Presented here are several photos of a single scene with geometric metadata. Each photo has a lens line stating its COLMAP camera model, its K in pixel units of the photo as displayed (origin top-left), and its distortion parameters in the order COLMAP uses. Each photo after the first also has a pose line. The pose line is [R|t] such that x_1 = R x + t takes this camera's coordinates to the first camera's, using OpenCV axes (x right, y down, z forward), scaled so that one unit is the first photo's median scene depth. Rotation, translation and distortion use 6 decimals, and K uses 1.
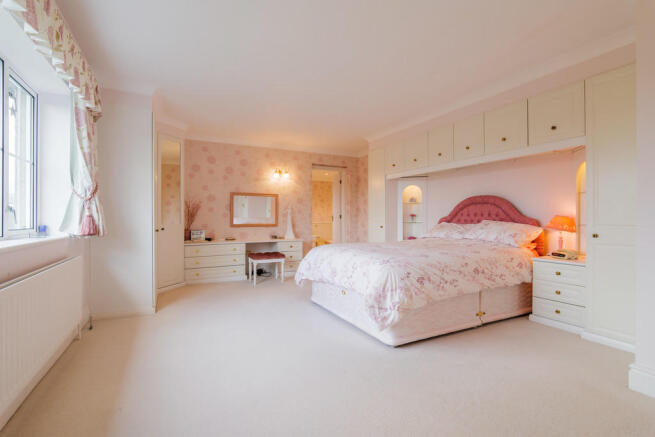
lens RADIAL K [[307.9, 0, 329.0], [0, 307.9, 216.1], [0, 0, 1]] dist [-0.004758, -0.000044]
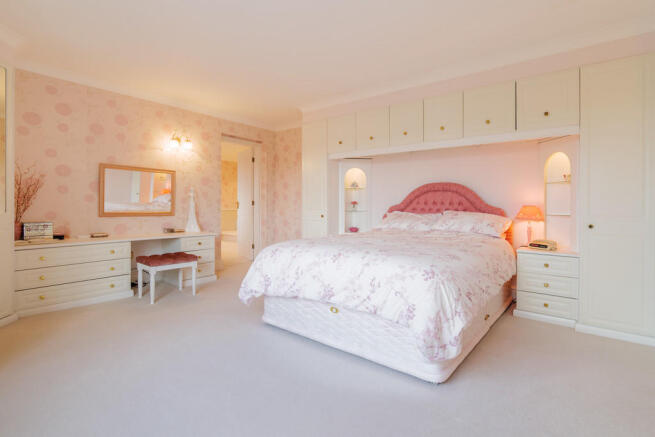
lens RADIAL K [[322.2, 0, 328.1], [0, 322.2, 205.9], [0, 0, 1]] dist [-0.000354, -0.000420]
pose [[0.914449, 0.010200, 0.404572, -0.163601], [-0.013995, 0.999881, 0.006424, 0.001521], [-0.404458, -0.011536, 0.914484, 0.197046]]
